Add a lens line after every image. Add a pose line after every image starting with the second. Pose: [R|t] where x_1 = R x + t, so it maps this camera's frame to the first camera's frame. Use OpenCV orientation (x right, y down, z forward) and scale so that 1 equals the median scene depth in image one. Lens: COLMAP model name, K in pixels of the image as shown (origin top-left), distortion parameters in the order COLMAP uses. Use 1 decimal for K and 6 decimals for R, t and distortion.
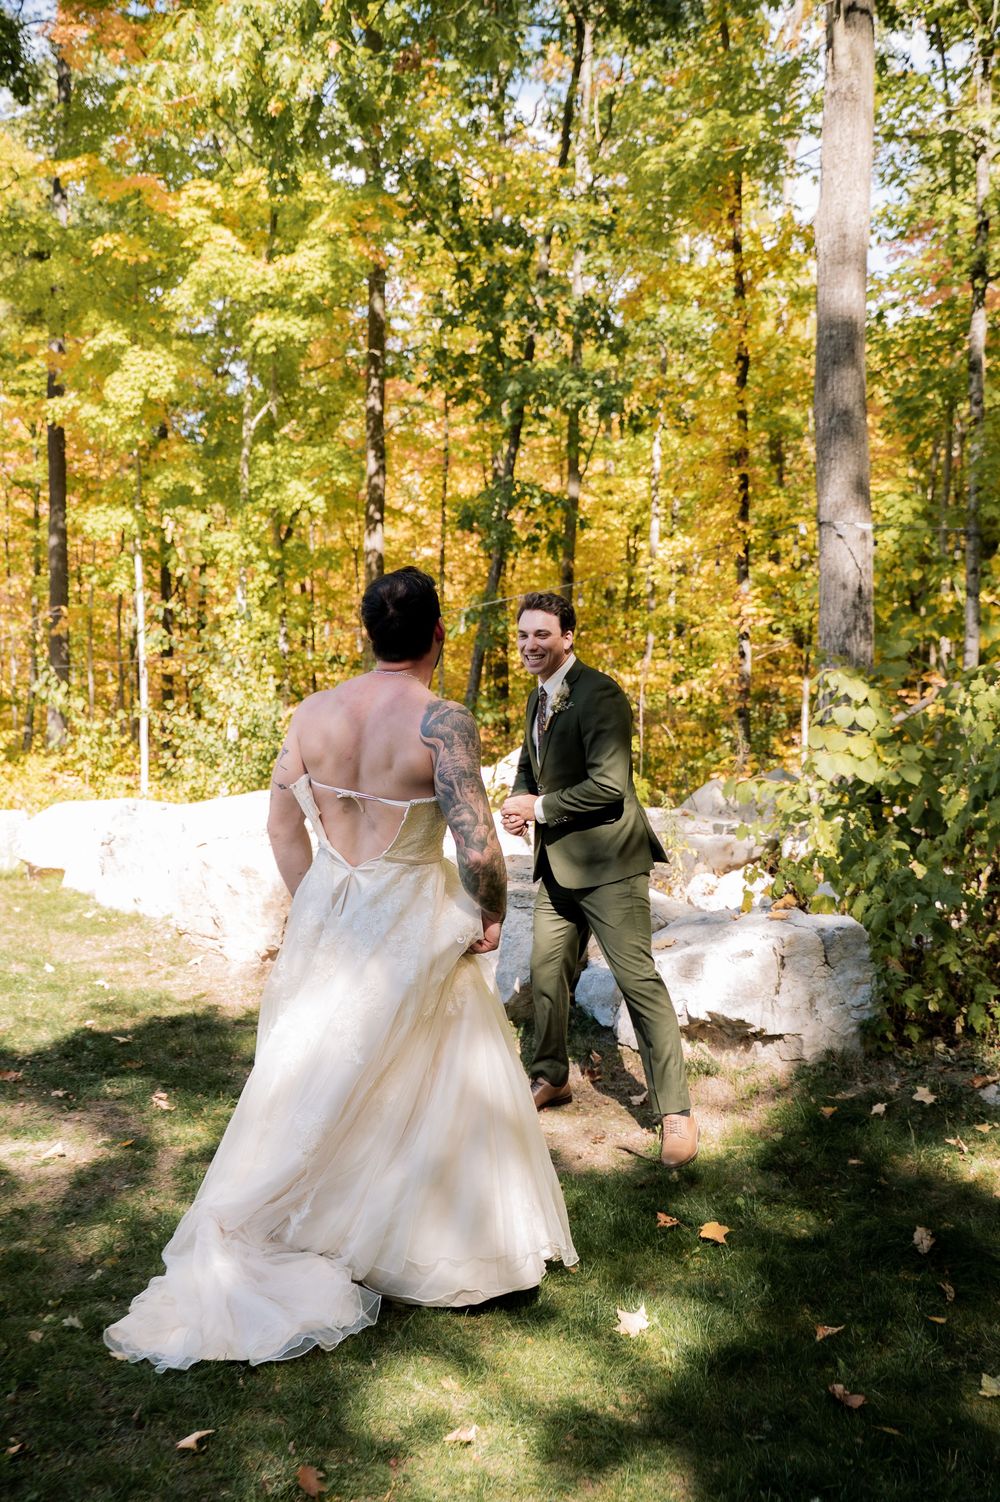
lens RADIAL K [[1393.2, 0, 456.0], [0, 1393.2, 851.8], [0, 0, 1]] dist [-0.026427, 0.003458]
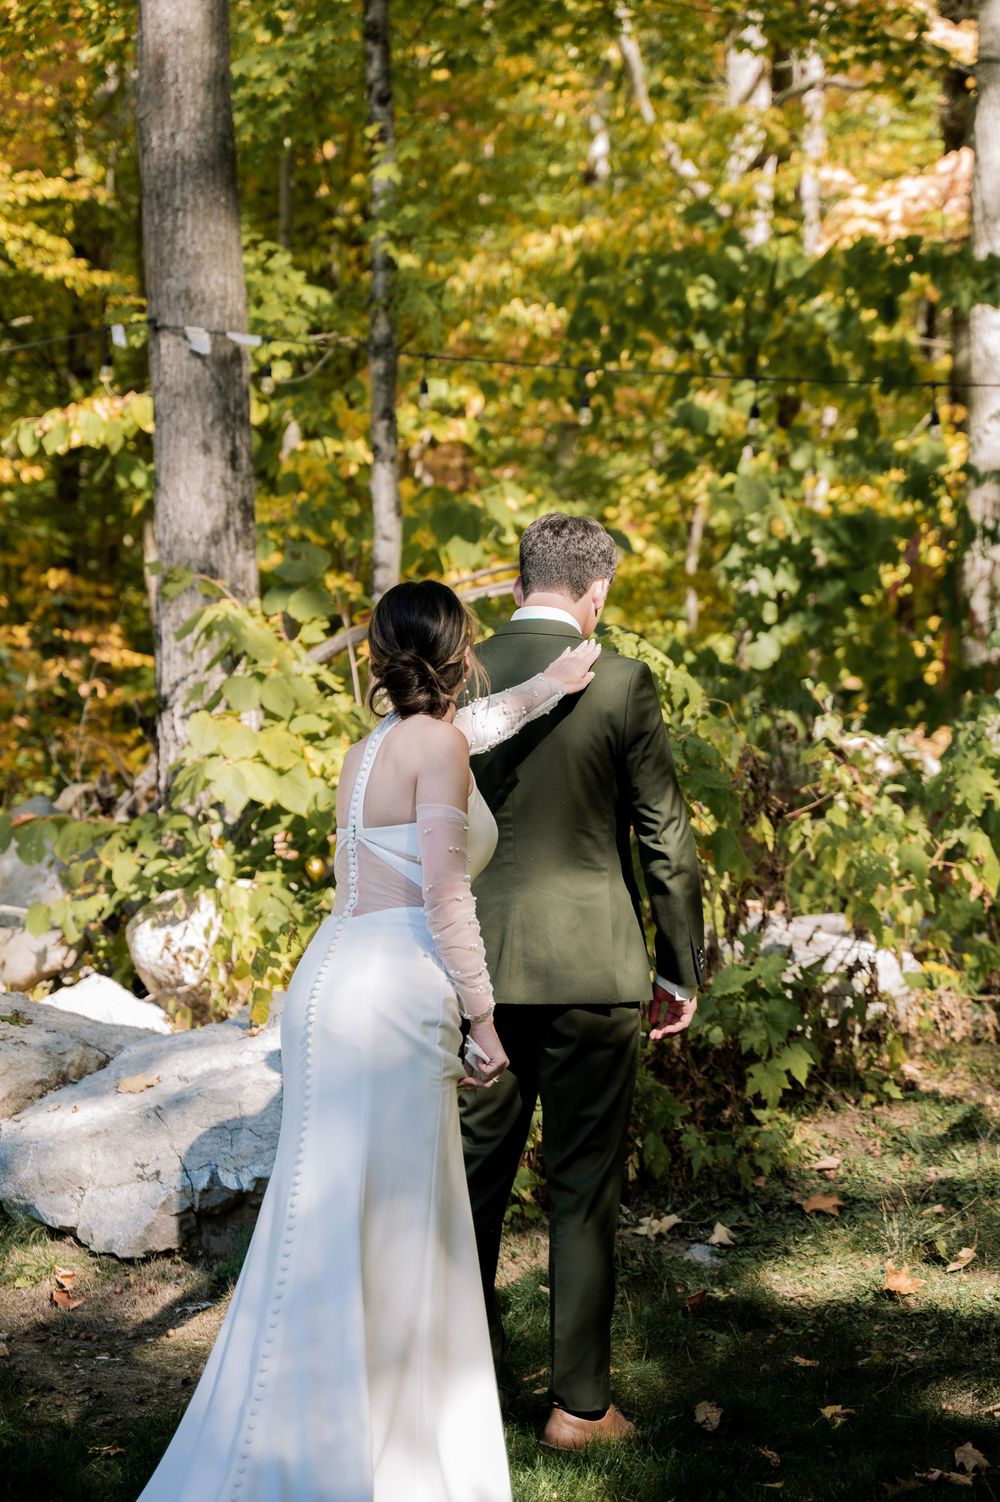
lens RADIAL K [[3672.6, 0, 506.3], [0, 3672.6, 661.0], [0, 0, 1]] dist [0.036695, 0.456578]
pose [[0.889940, -0.005971, 0.456038, -0.133958], [0.054119, 0.994232, -0.092593, 0.013097], [-0.452855, 0.107082, 0.885130, -0.147006]]
